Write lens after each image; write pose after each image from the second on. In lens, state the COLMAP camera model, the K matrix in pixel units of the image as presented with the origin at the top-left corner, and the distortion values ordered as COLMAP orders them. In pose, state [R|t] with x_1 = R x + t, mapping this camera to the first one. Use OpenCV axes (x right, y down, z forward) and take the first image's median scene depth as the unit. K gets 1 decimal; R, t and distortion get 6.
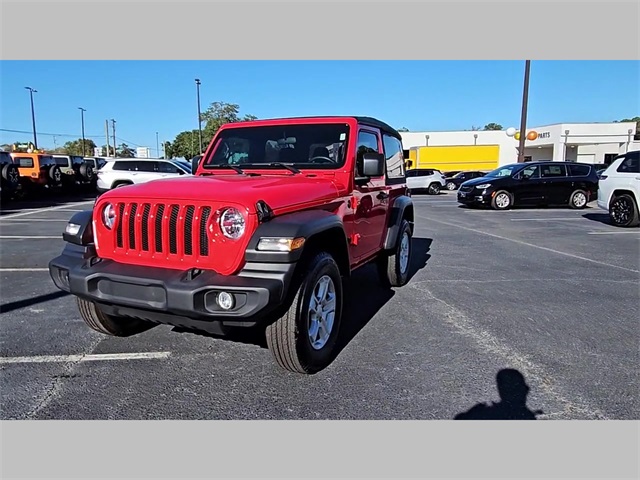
lens RADIAL K [[441.4, 0, 311.9], [0, 441.4, 242.6], [0, 0, 1]] dist [0.012647, -0.009595]
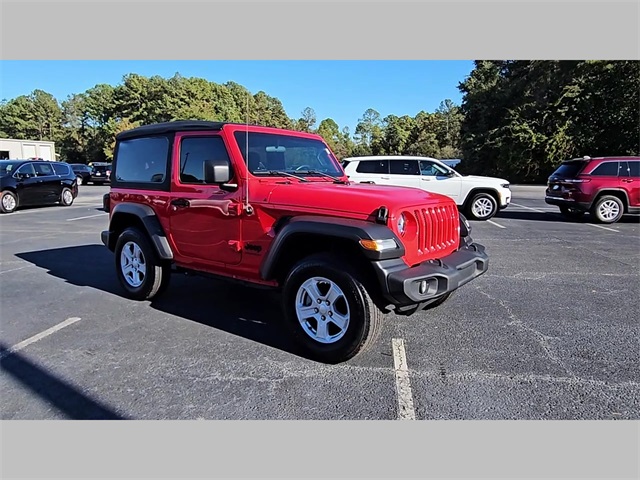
lens RADIAL K [[441.4, 0, 314.7], [0, 441.4, 238.7], [0, 0, 1]] dist [0.012647, -0.009595]
pose [[0.223543, -0.142636, 0.964201, -0.965624], [0.142059, 0.983439, 0.112546, -0.110749], [-0.964286, 0.111815, 0.240104, 0.600275]]
